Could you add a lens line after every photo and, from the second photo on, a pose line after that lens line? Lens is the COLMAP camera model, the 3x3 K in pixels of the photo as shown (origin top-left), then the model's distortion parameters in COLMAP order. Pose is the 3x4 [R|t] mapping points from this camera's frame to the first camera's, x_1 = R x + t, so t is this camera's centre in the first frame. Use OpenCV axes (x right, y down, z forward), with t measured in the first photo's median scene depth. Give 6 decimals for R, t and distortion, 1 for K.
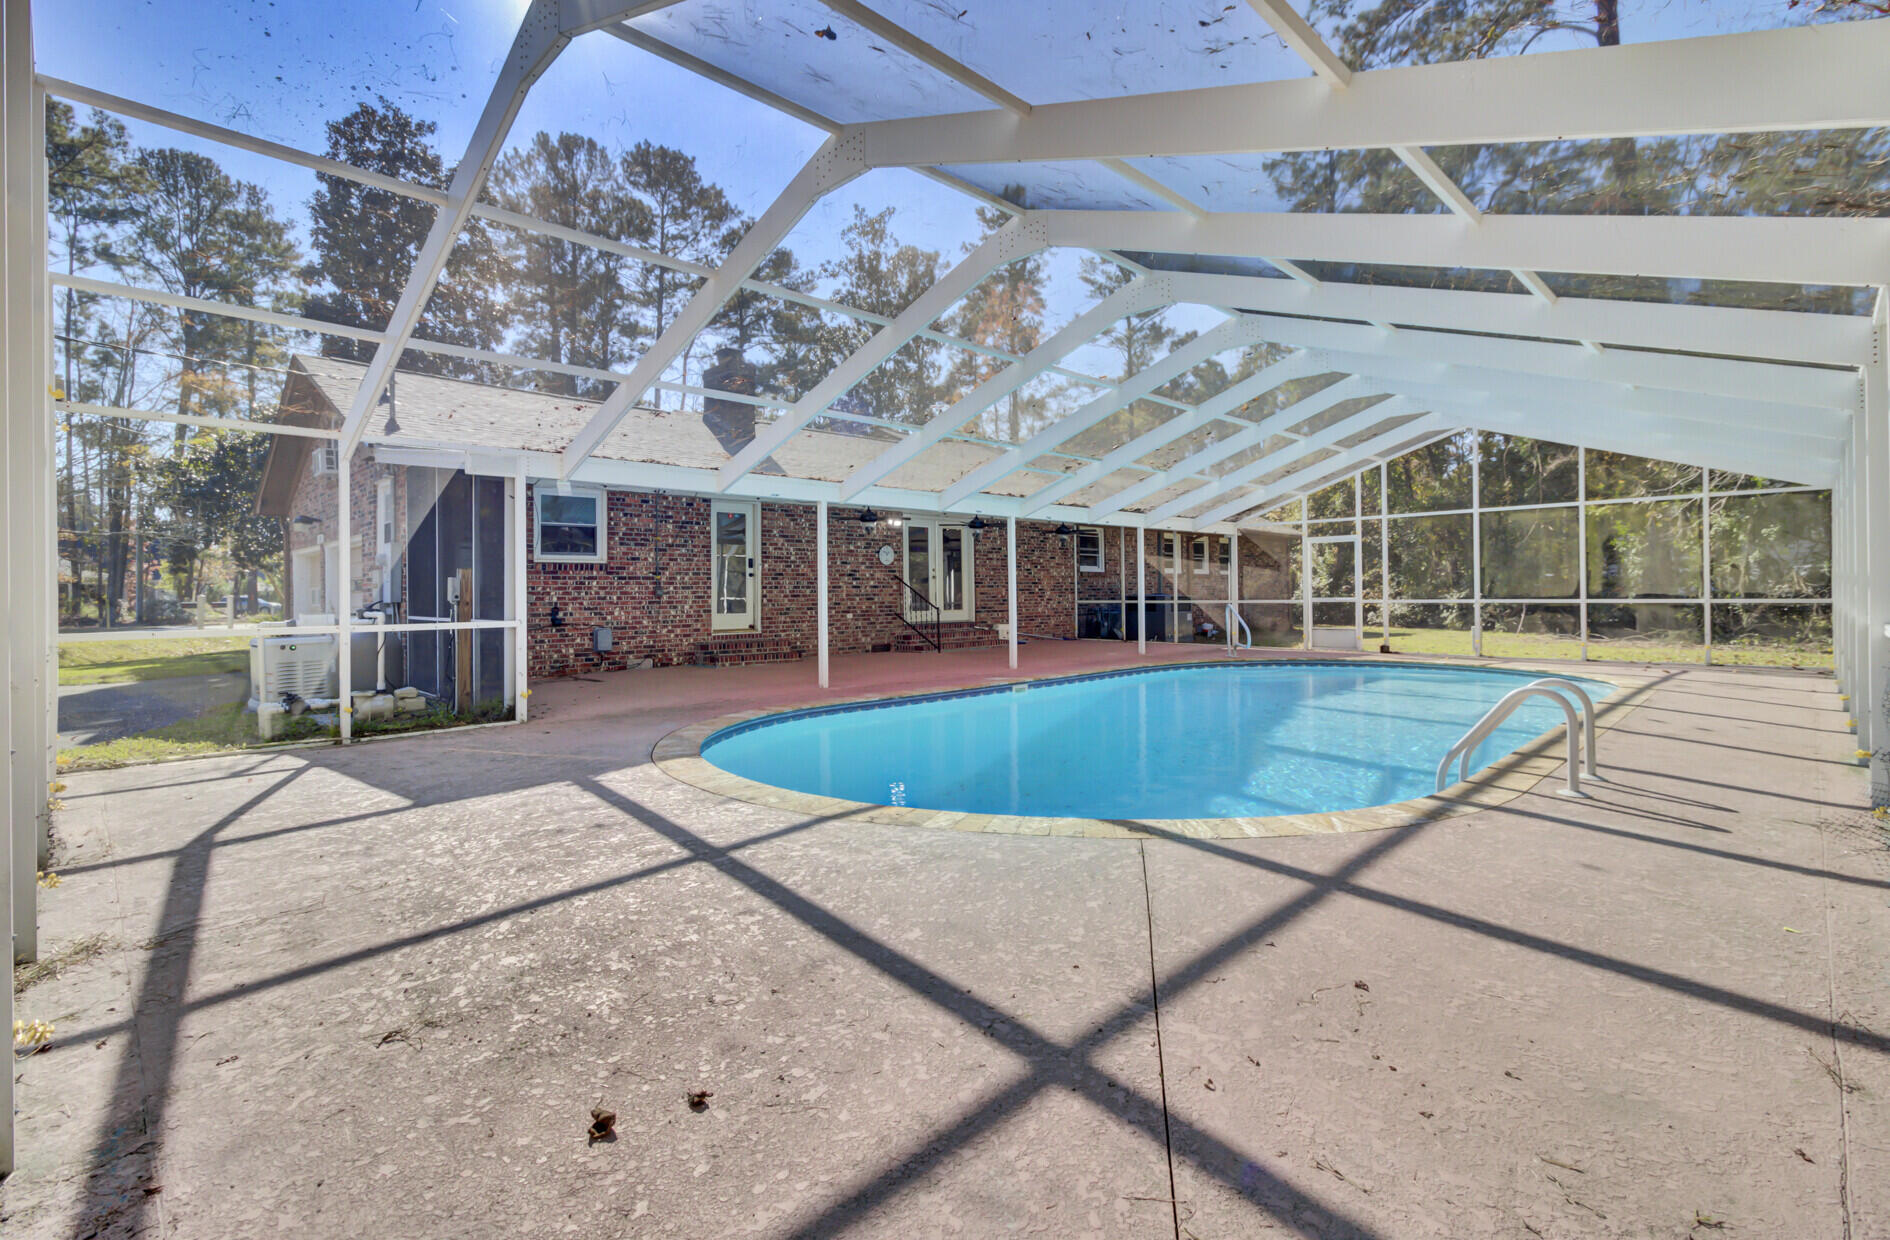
lens RADIAL K [[874.6, 0, 937.4], [0, 874.6, 589.4], [0, 0, 1]] dist [-0.004285, 0.002103]
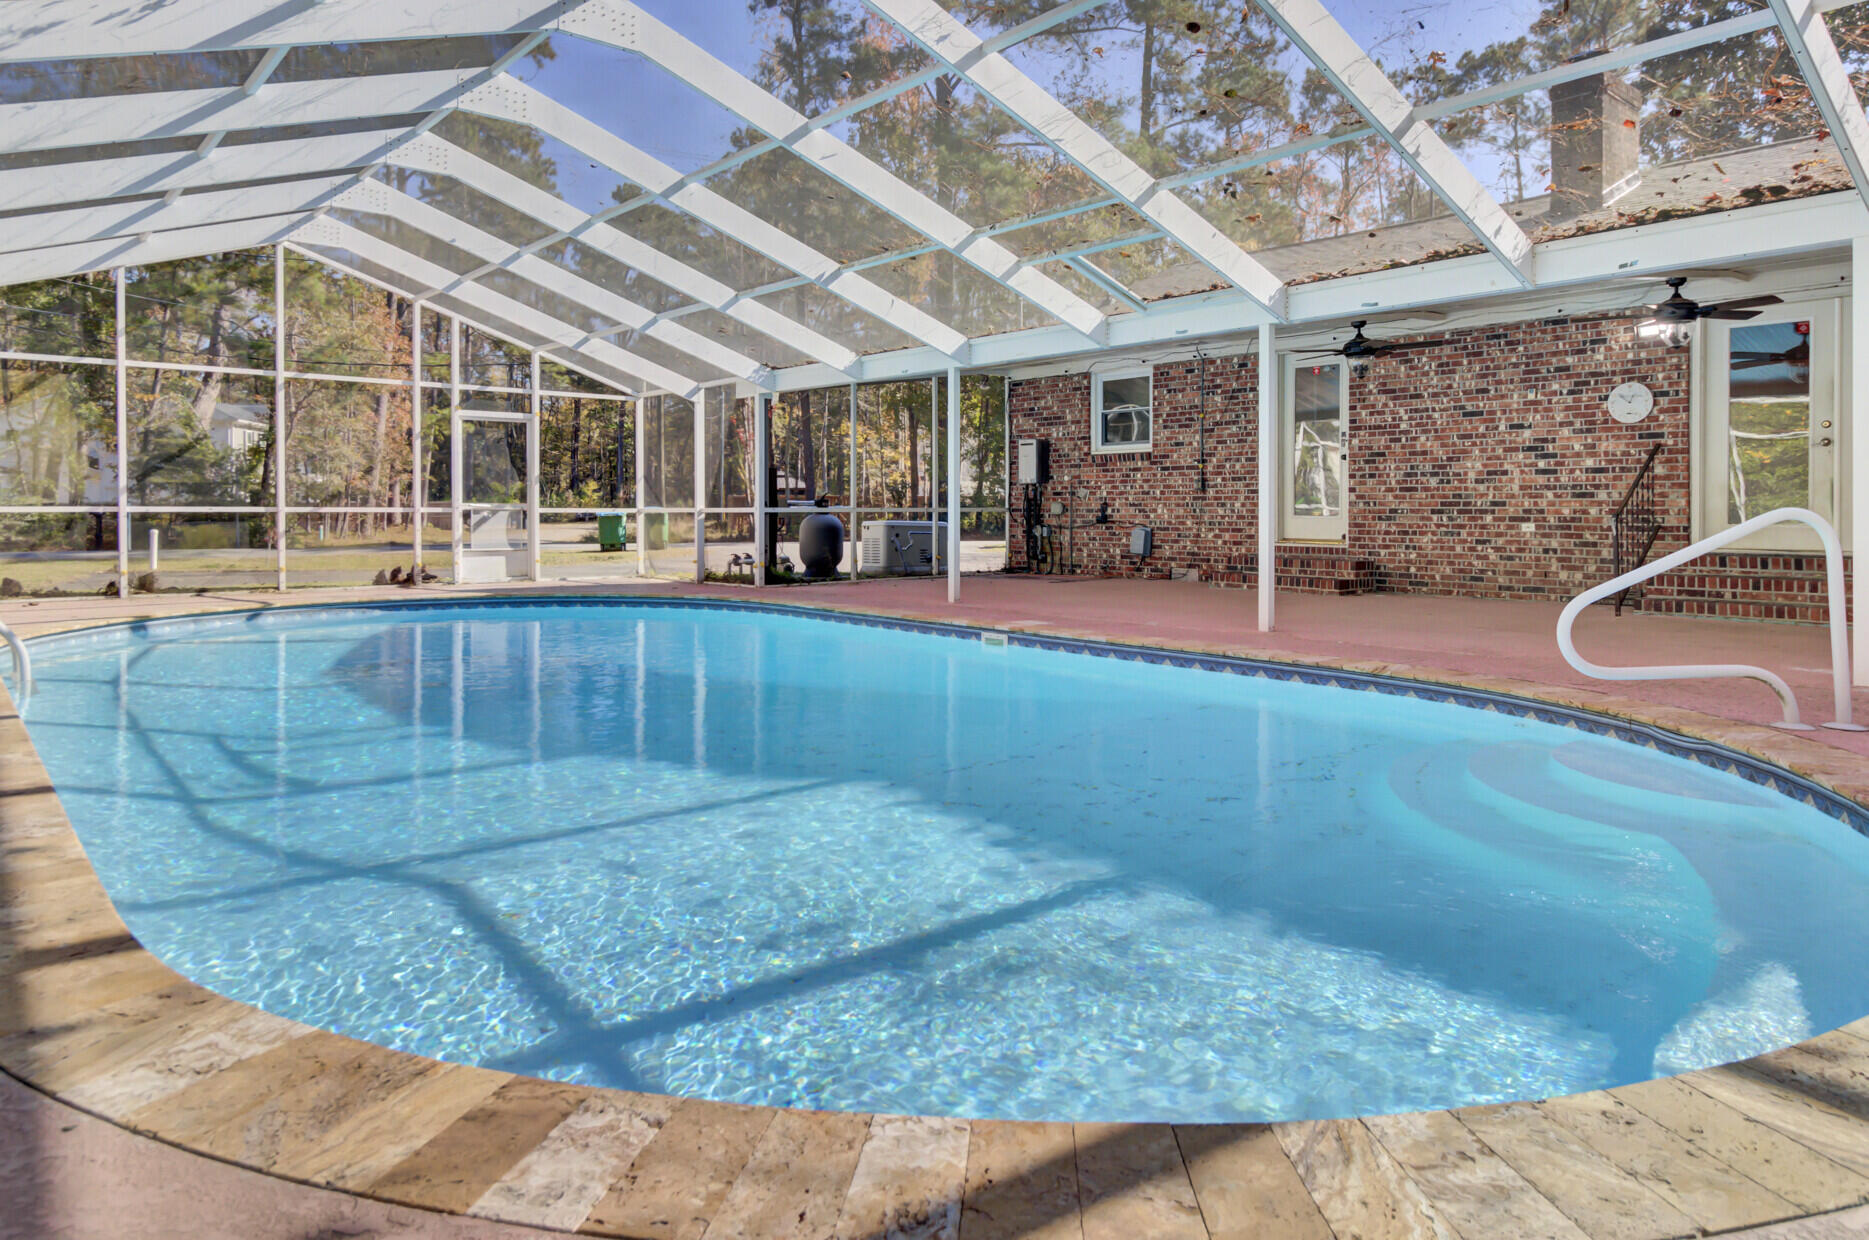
lens RADIAL K [[1169.3, 0, 950.2], [0, 1169.3, 524.5], [0, 0, 1]] dist [0.034939, -0.011453]
pose [[-0.067695, 0.024129, -0.997414, 0.710753], [0.003326, 0.999707, 0.023959, 0.012059], [0.997700, -0.001696, -0.067756, 0.812009]]
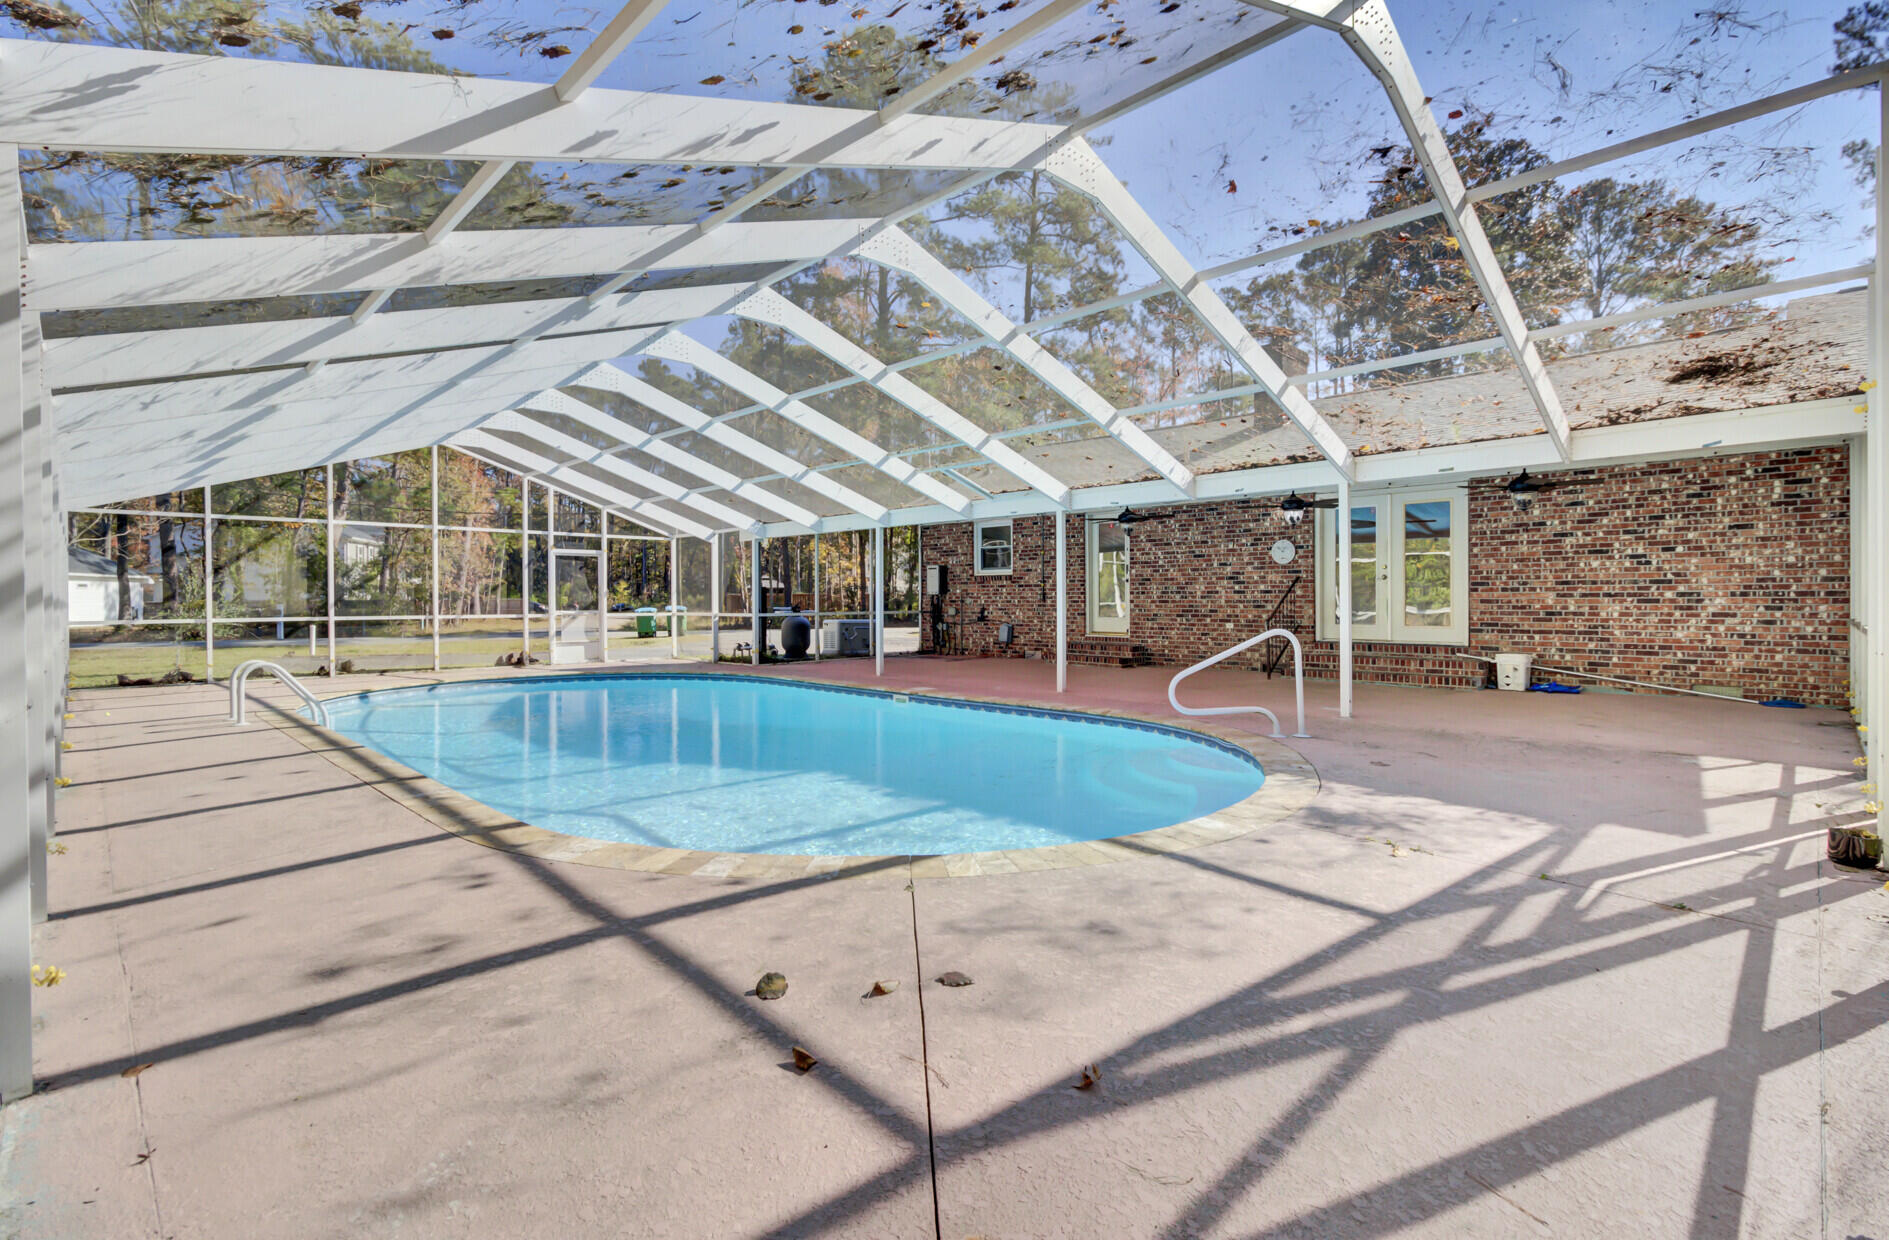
lens RADIAL K [[874.1, 0, 960.2], [0, 874.1, 601.0], [0, 0, 1]] dist [-0.004285, 0.002103]
pose [[0.008263, 0.013196, -0.999879, 0.862225], [0.006421, 0.999892, 0.013249, -0.008006], [0.999945, -0.006530, 0.008178, 0.839274]]
